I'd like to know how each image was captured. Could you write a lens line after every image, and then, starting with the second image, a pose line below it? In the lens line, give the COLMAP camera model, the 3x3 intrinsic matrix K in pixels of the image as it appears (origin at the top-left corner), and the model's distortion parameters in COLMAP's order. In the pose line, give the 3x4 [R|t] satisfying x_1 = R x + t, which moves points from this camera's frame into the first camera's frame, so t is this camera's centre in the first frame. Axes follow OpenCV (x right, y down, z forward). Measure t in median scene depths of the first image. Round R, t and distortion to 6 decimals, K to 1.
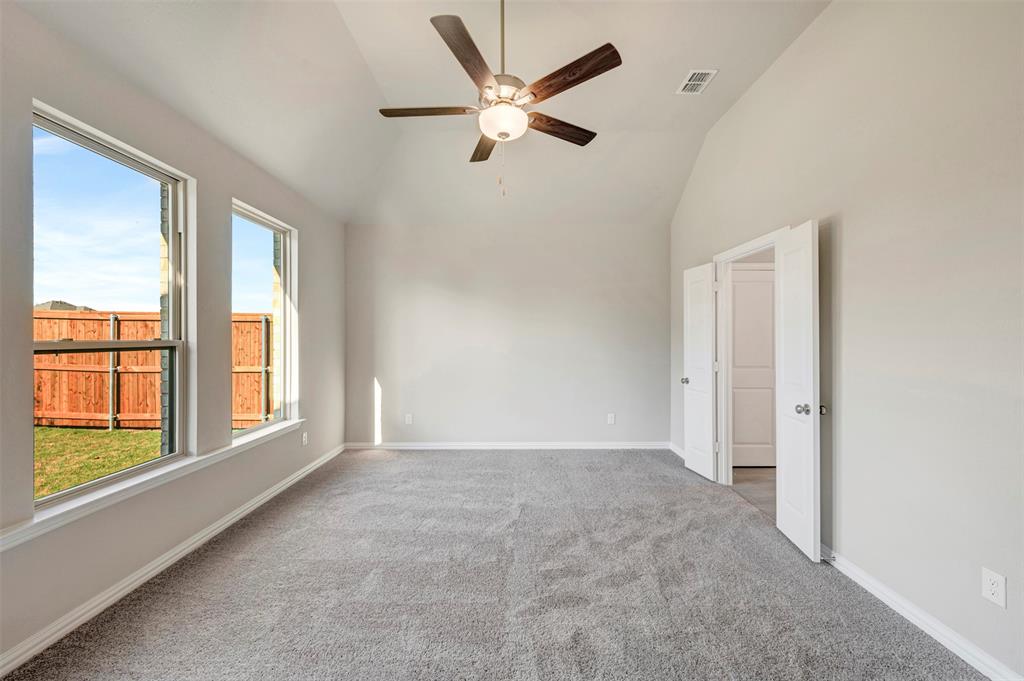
lens RADIAL K [[411.0, 0, 512.0], [0, 411.0, 340.5], [0, 0, 1]] dist [-0.000735, -0.000028]
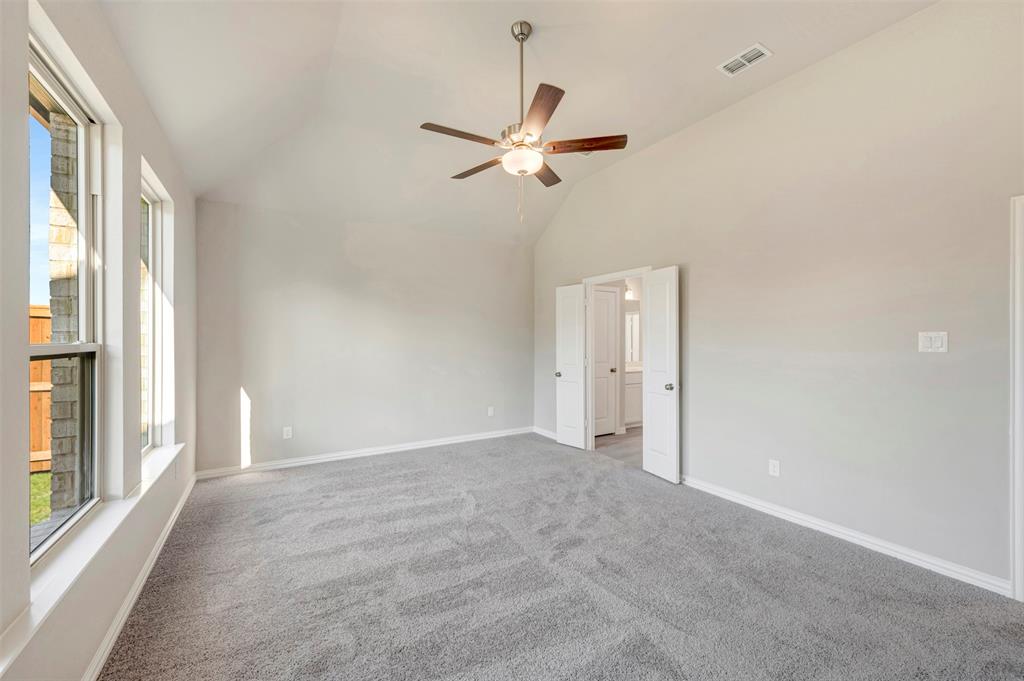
lens RADIAL K [[410.6, 0, 512.0], [0, 410.6, 340.5], [0, 0, 1]] dist [-0.002624, -0.000190]
pose [[0.849262, 0.001567, 0.527969, -0.495686], [0.002258, 0.999976, -0.006600, 0.001126], [-0.527967, 0.006798, 0.849238, -0.002006]]
